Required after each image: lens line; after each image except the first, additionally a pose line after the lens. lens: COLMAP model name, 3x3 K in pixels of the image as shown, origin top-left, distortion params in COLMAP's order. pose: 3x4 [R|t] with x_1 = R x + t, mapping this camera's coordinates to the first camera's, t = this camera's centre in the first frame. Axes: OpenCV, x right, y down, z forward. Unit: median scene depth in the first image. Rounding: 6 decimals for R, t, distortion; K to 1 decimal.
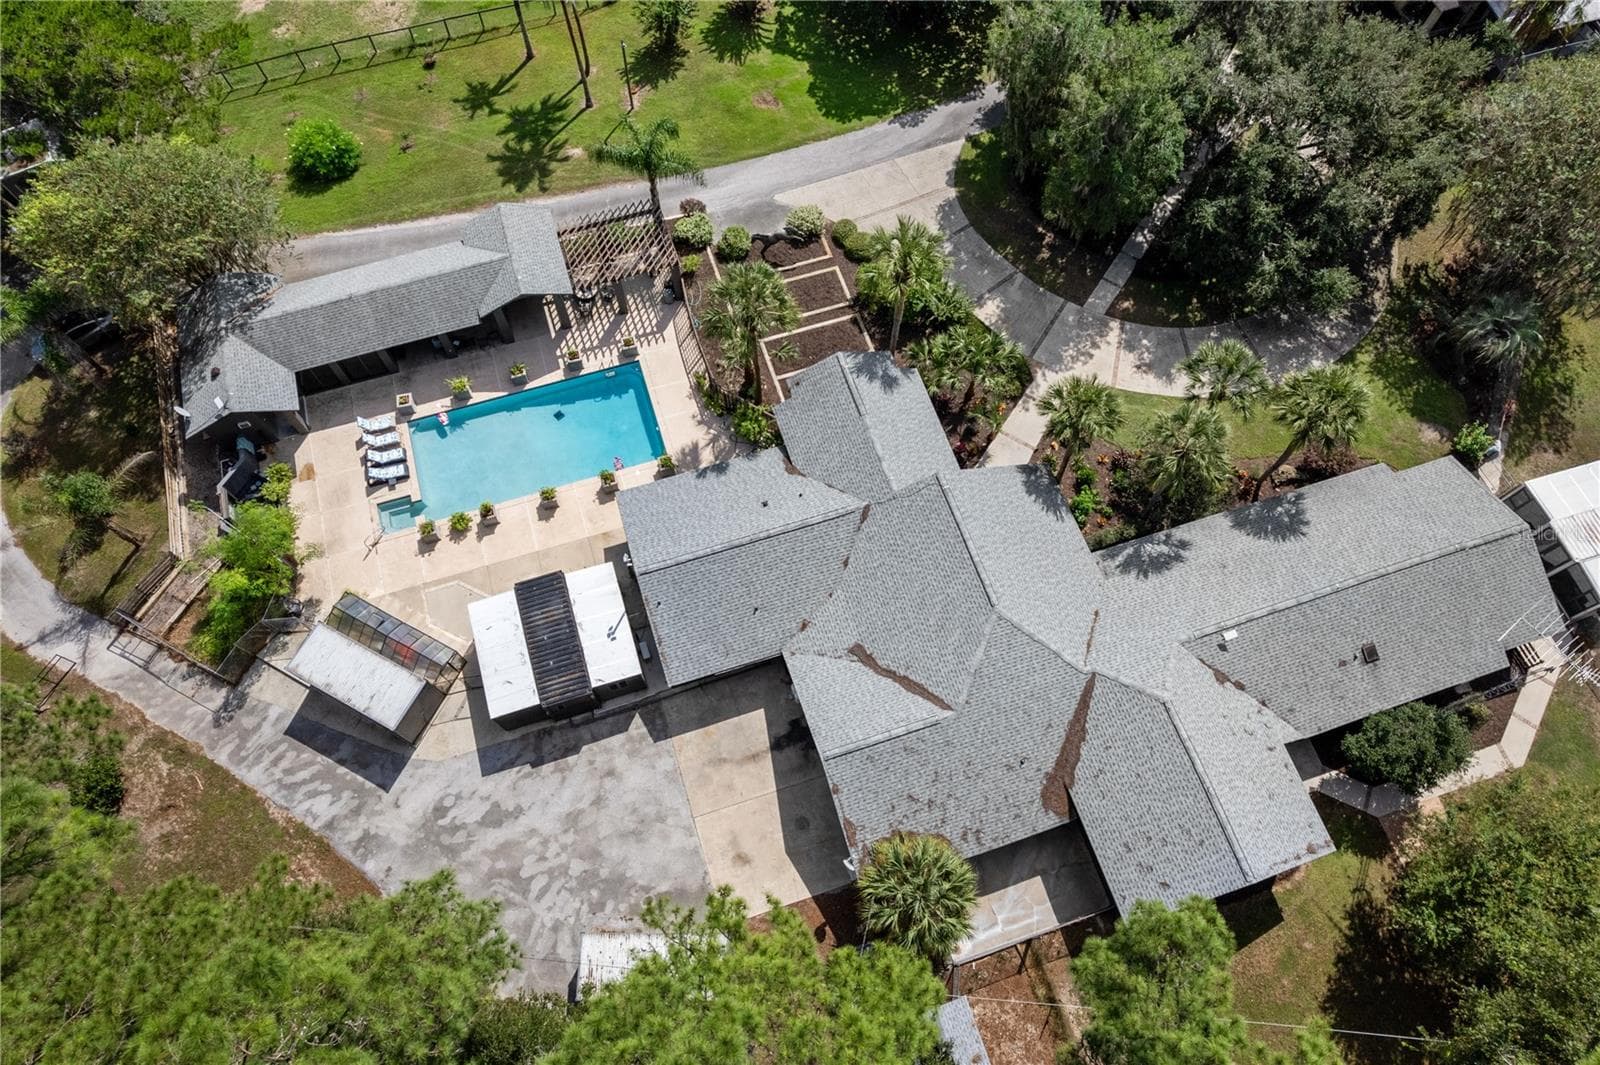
lens RADIAL K [[1022.6, 0, 807.1], [0, 1022.6, 539.0], [0, 0, 1]] dist [-0.026031, 0.000766]
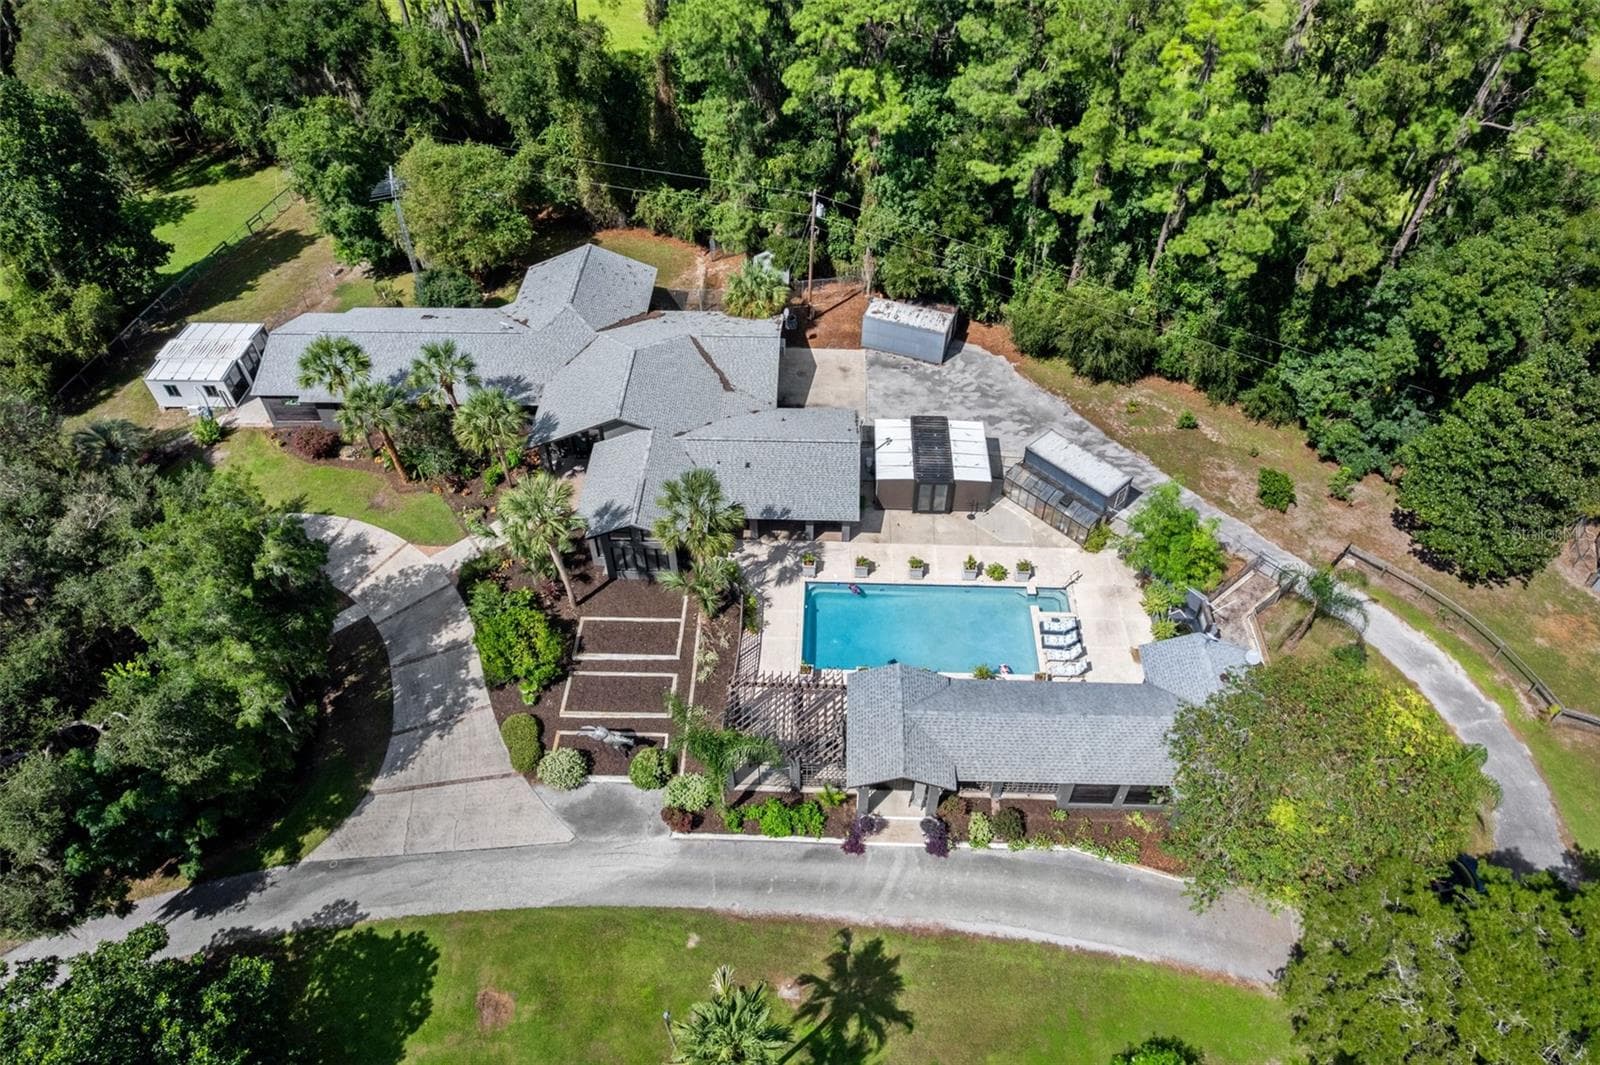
lens RADIAL K [[1022.6, 0, 807.1], [0, 1022.6, 539.0], [0, 0, 1]] dist [-0.026031, 0.000766]
pose [[-0.940875, -0.240736, 0.238328, -0.364021], [0.312153, -0.342843, 0.886013, -0.972932], [-0.131586, 0.908023, 0.397718, 0.486916]]
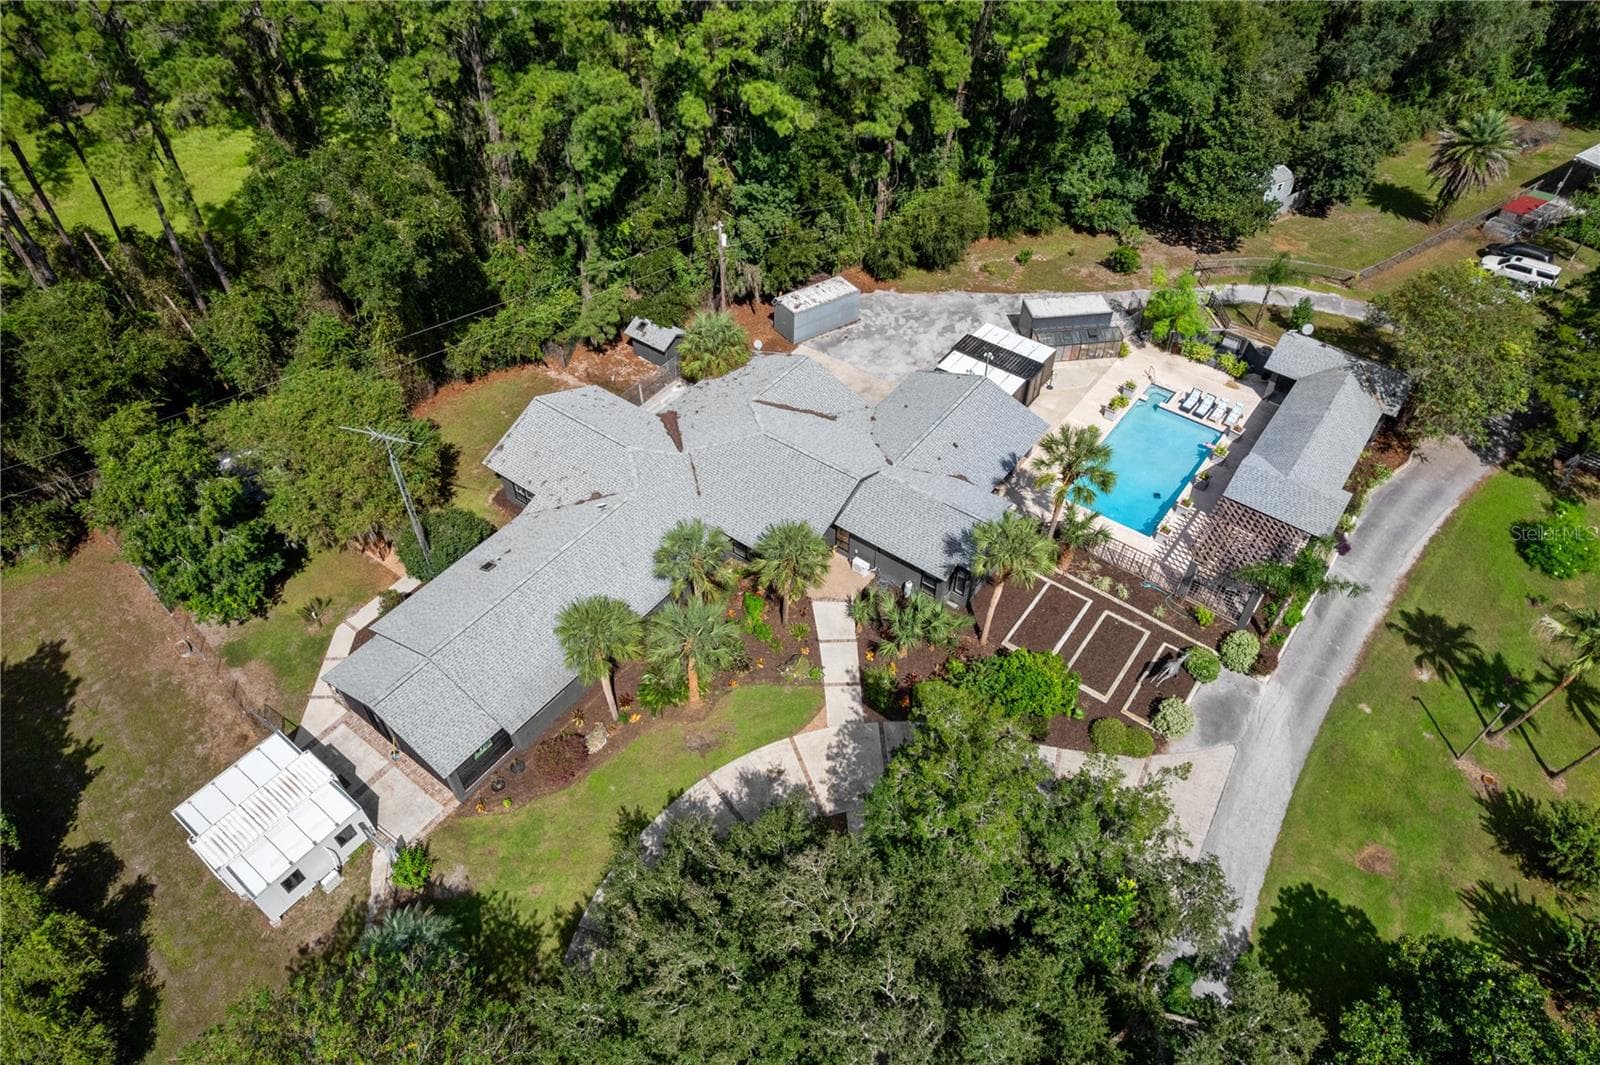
lens RADIAL K [[1022.6, 0, 807.1], [0, 1022.6, 539.0], [0, 0, 1]] dist [-0.026031, 0.000766]
pose [[-0.812002, 0.411587, -0.413823, 0.589602], [-0.538453, -0.254681, 0.803247, -0.850298], [0.225213, 0.875062, 0.428422, 0.428296]]
